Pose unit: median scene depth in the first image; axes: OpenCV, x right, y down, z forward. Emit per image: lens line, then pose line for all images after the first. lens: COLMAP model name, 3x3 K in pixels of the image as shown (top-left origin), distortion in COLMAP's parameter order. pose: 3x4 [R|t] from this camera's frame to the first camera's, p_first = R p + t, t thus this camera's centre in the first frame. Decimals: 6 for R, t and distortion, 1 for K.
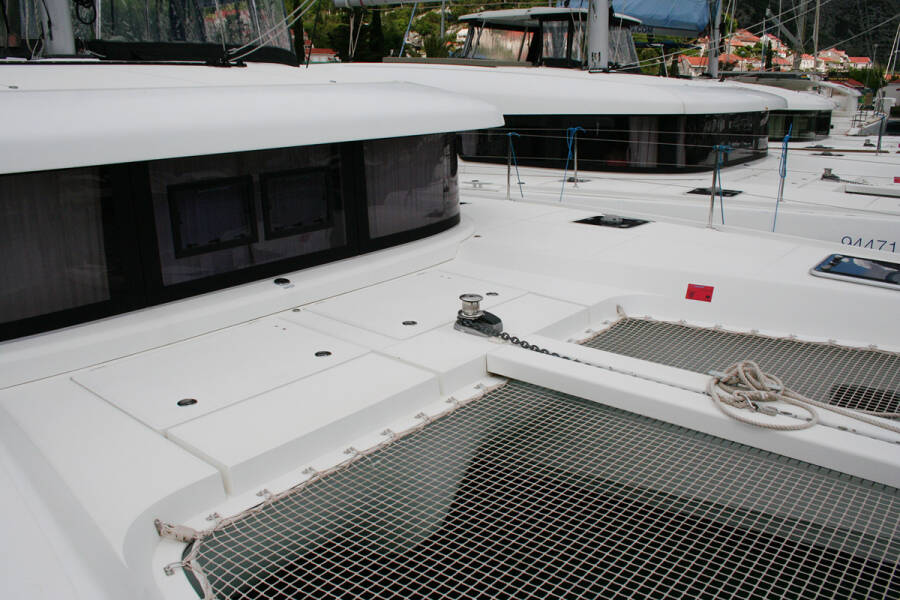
lens RADIAL K [[688.4, 0, 450.0], [0, 688.4, 300.0], [0, 0, 1]] dist [0.000254, 0.000342]
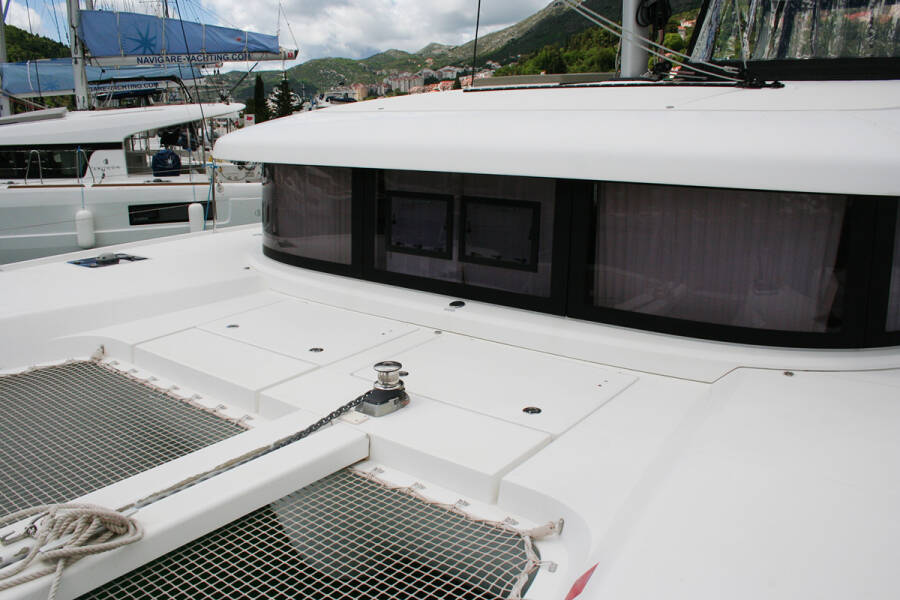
lens RADIAL K [[790.4, 0, 450.0], [0, 790.4, 300.0], [0, 0, 1]] dist [-0.122246, 0.001519]
pose [[0.051900, 0.257953, -0.964762, 0.855229], [-0.287958, 0.928897, 0.232873, -0.294740], [0.956236, 0.265725, 0.122489, 0.843986]]
